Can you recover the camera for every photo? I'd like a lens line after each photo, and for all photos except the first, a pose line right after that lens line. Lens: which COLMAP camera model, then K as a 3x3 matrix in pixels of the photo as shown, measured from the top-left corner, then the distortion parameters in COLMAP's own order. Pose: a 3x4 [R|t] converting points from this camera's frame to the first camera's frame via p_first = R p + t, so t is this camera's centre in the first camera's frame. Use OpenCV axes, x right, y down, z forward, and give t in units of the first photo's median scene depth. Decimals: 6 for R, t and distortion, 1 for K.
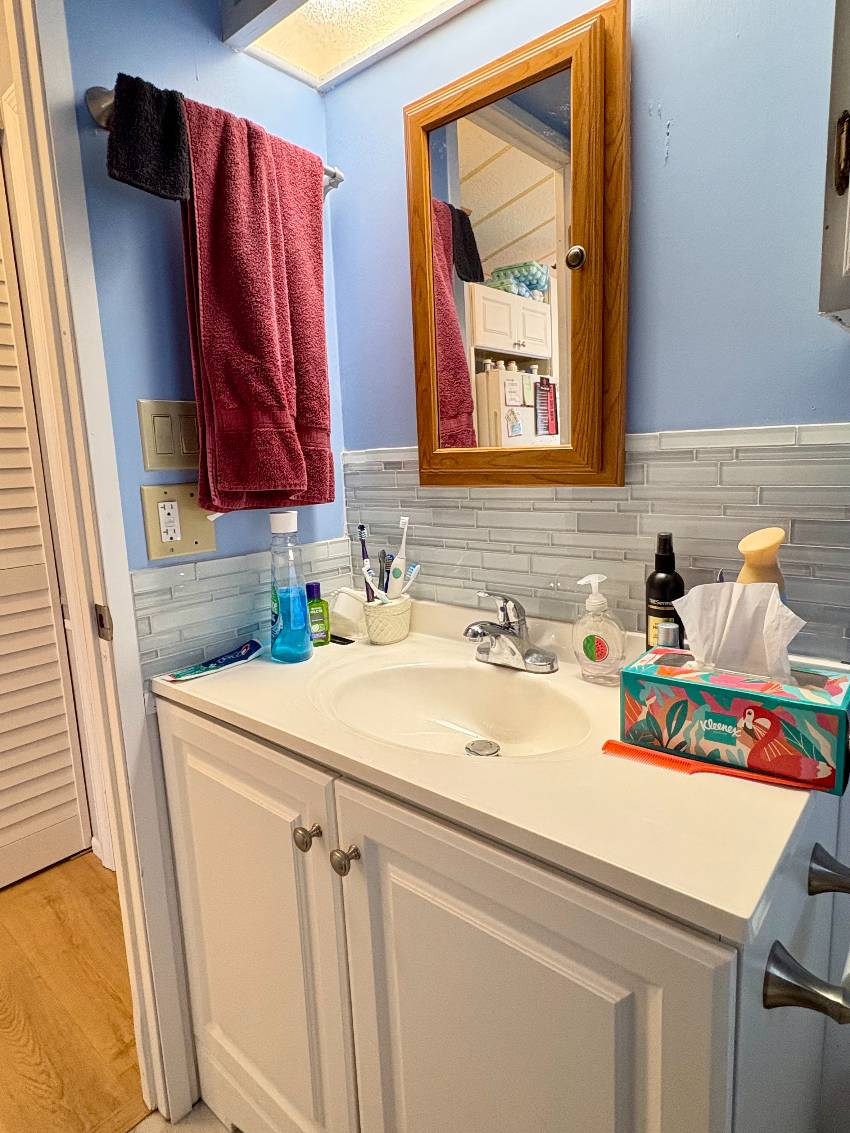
lens RADIAL K [[646.8, 0, 425.0], [0, 646.8, 566.5], [0, 0, 1]] dist [0.000454, 0.000072]
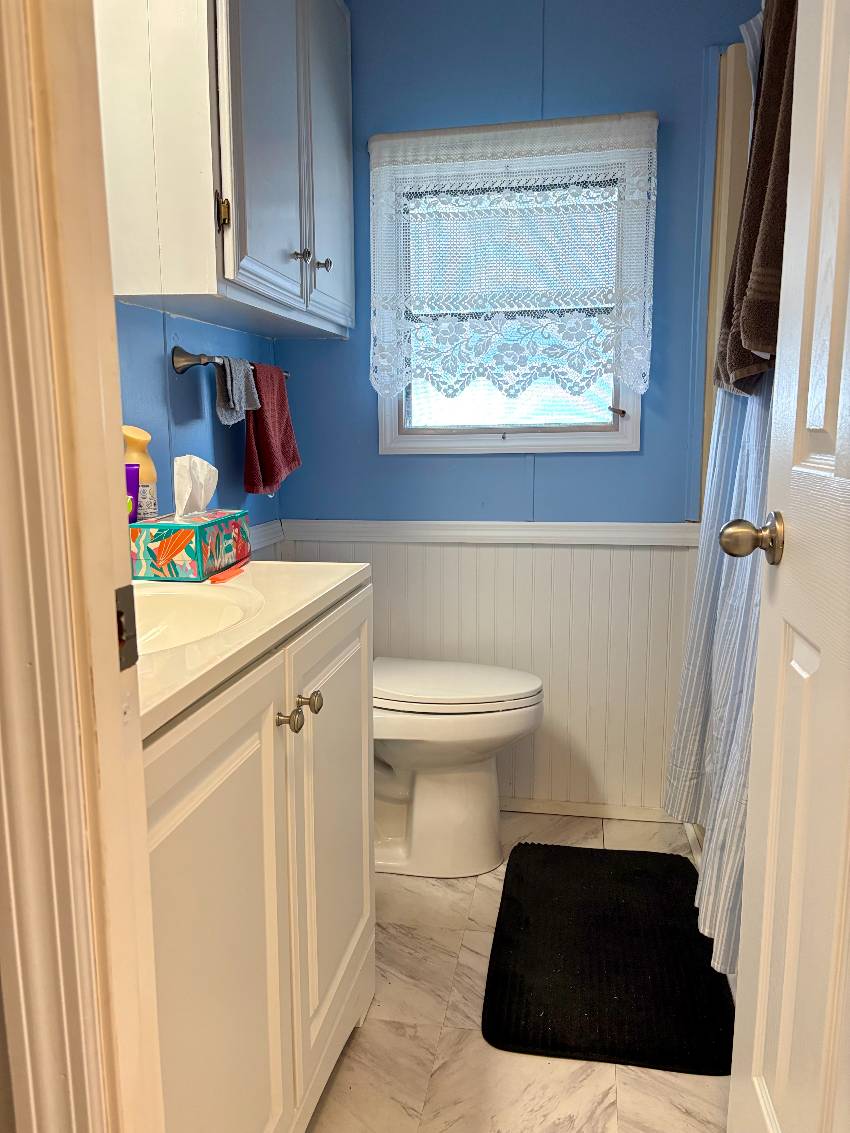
lens RADIAL K [[843.6, 0, 425.0], [0, 843.6, 566.5], [0, 0, 1]] dist [-0.000831, -0.011210]
pose [[-0.505817, -0.100134, 0.856809, -1.635847], [0.167594, 0.962908, 0.211473, -0.058908], [-0.846204, 0.250563, -0.470274, 1.614578]]
